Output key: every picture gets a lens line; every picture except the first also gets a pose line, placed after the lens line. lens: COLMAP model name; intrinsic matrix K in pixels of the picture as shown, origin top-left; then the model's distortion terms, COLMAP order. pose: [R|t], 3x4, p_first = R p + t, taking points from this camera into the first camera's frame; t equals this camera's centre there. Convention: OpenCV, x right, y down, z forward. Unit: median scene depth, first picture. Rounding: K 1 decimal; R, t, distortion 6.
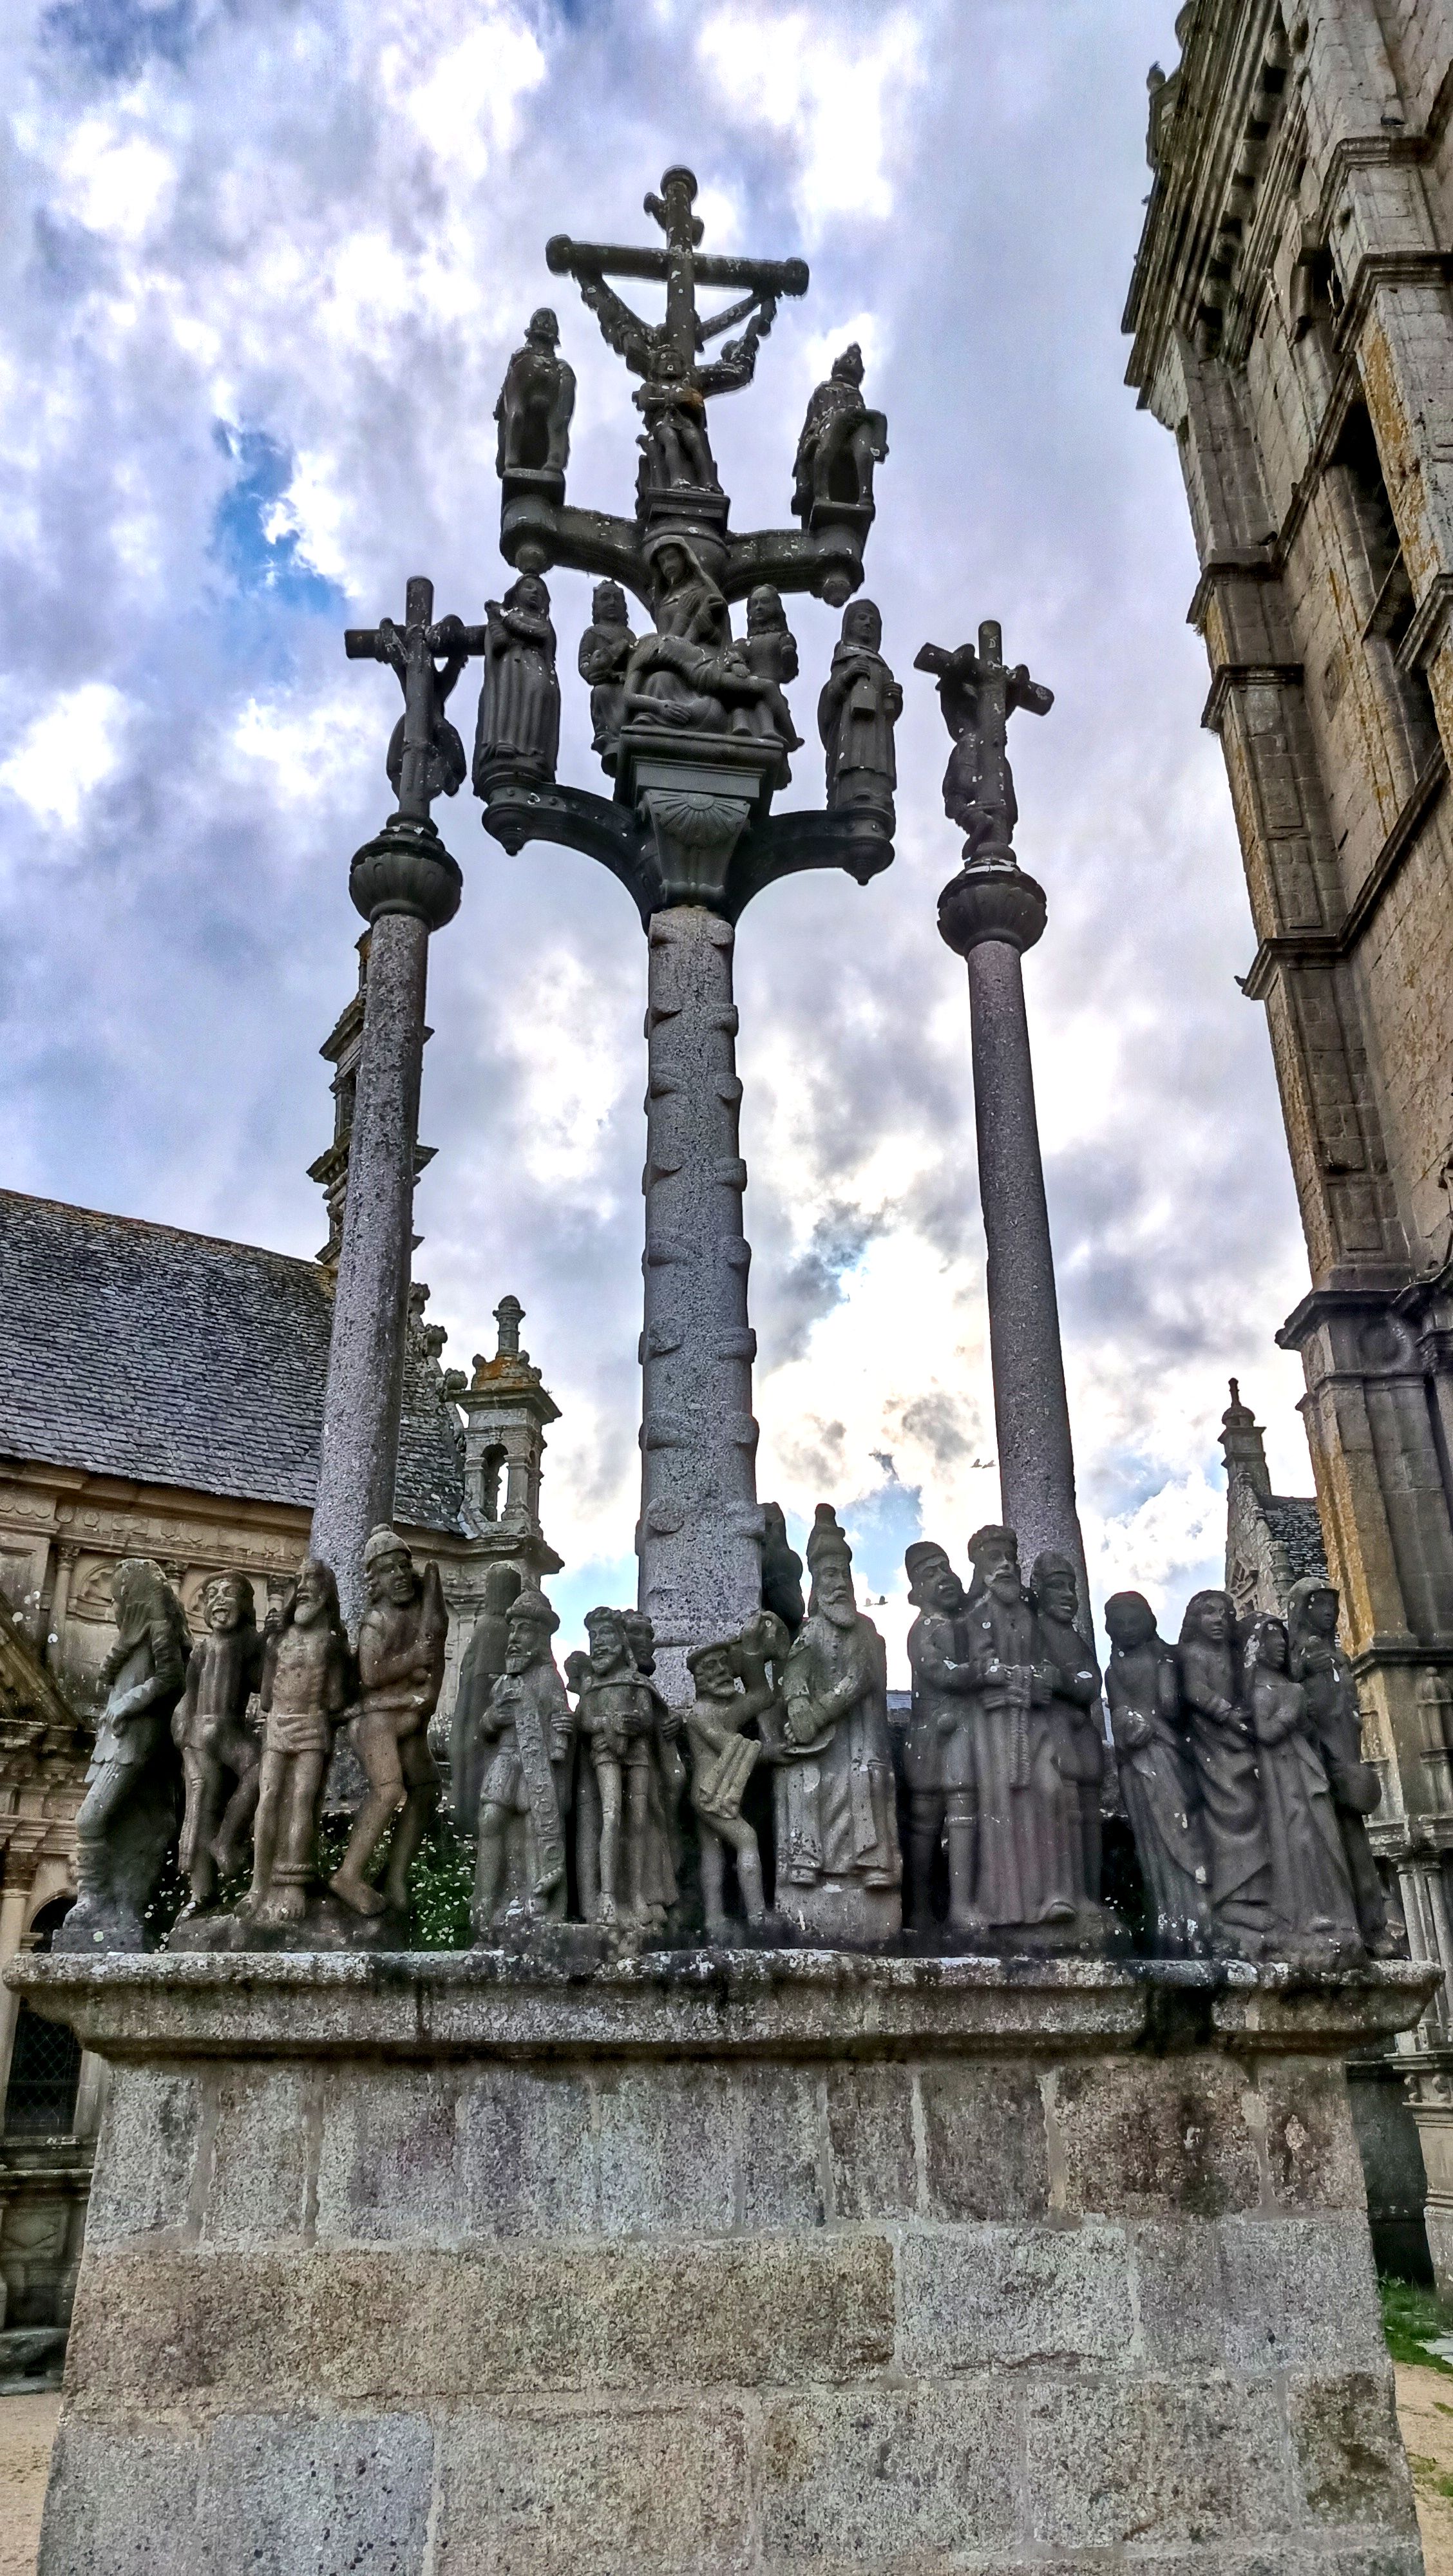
lens RADIAL K [[1786.7, 0, 726.5], [0, 1786.7, 1288.0], [0, 0, 1]] dist [0.046838, -0.038496]
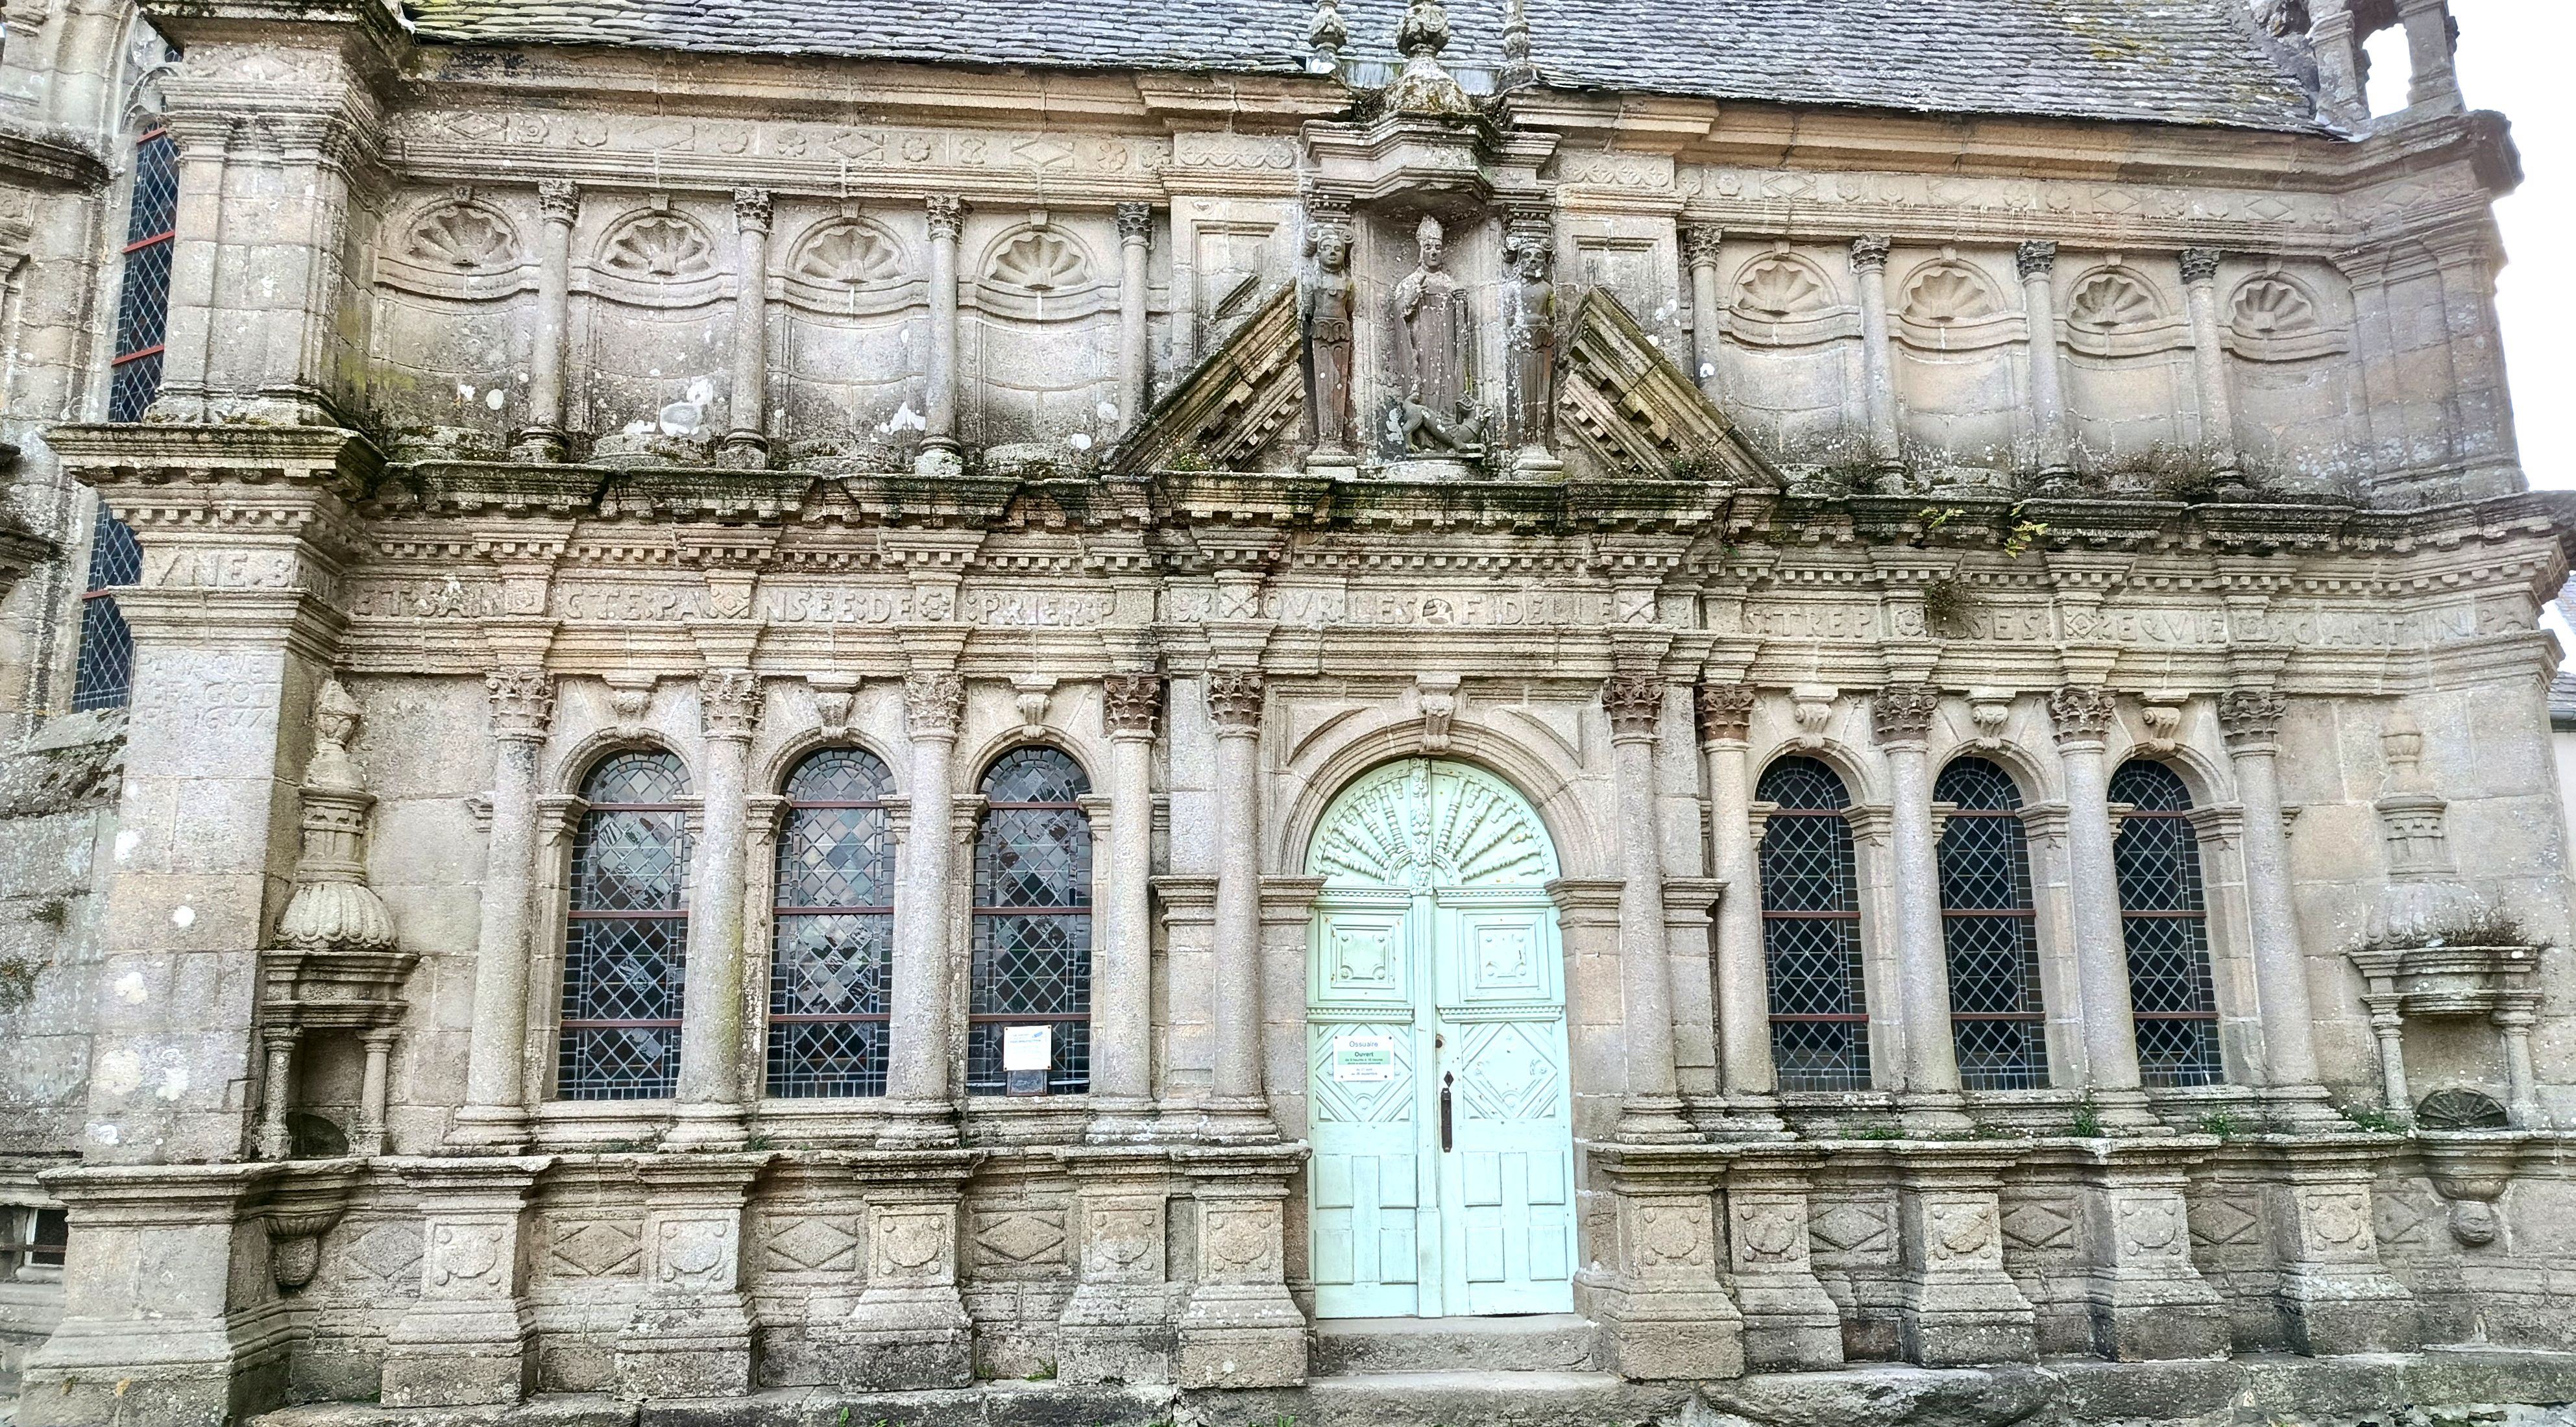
lens RADIAL K [[1788.9, 0, 1277.7], [0, 1788.9, 715.6], [0, 0, 1]] dist [0.108280, -0.001746]
pose [[0.876887, -0.086276, -0.472891, -0.225237], [0.196037, 0.962421, 0.187925, 0.169231], [0.438907, -0.257493, 0.860847, 0.368045]]
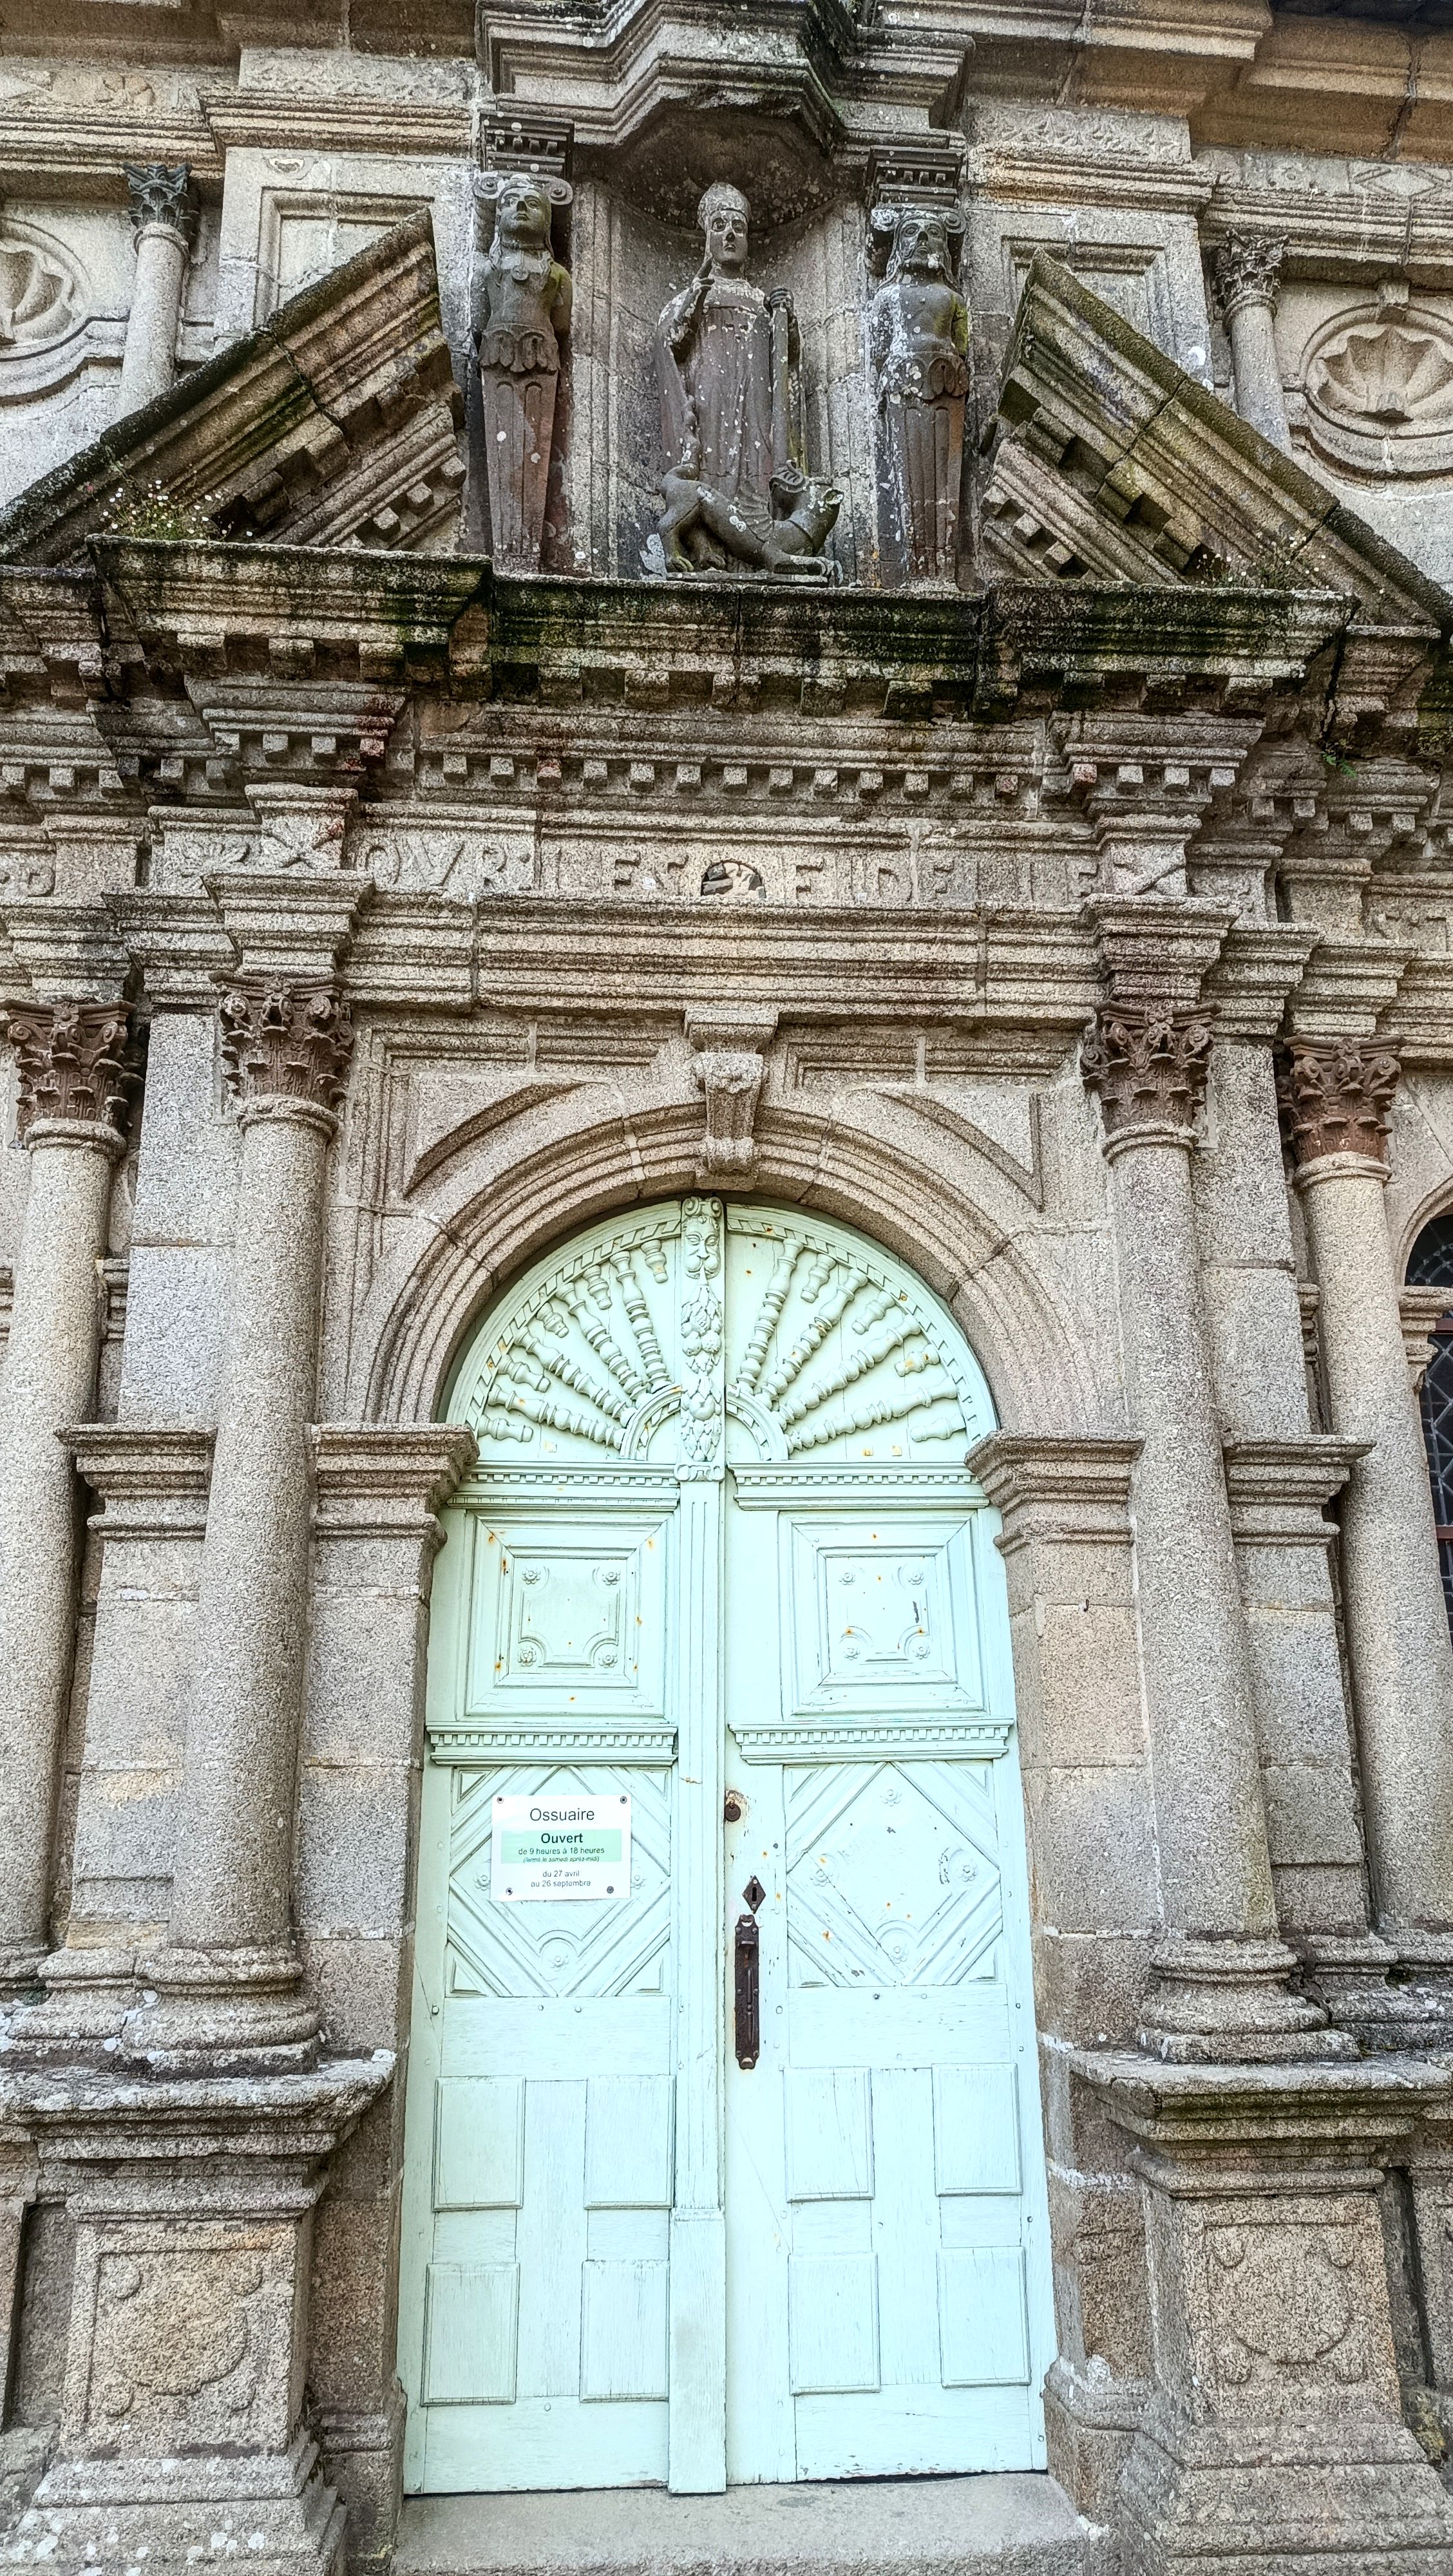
lens RADIAL K [[1786.7, 0, 726.5], [0, 1786.7, 1288.0], [0, 0, 1]] dist [0.046838, -0.038496]
pose [[0.864597, -0.142262, -0.481906, -0.335745], [0.206055, 0.975113, 0.081828, 0.303907], [0.458272, -0.170047, 0.872393, 0.669006]]
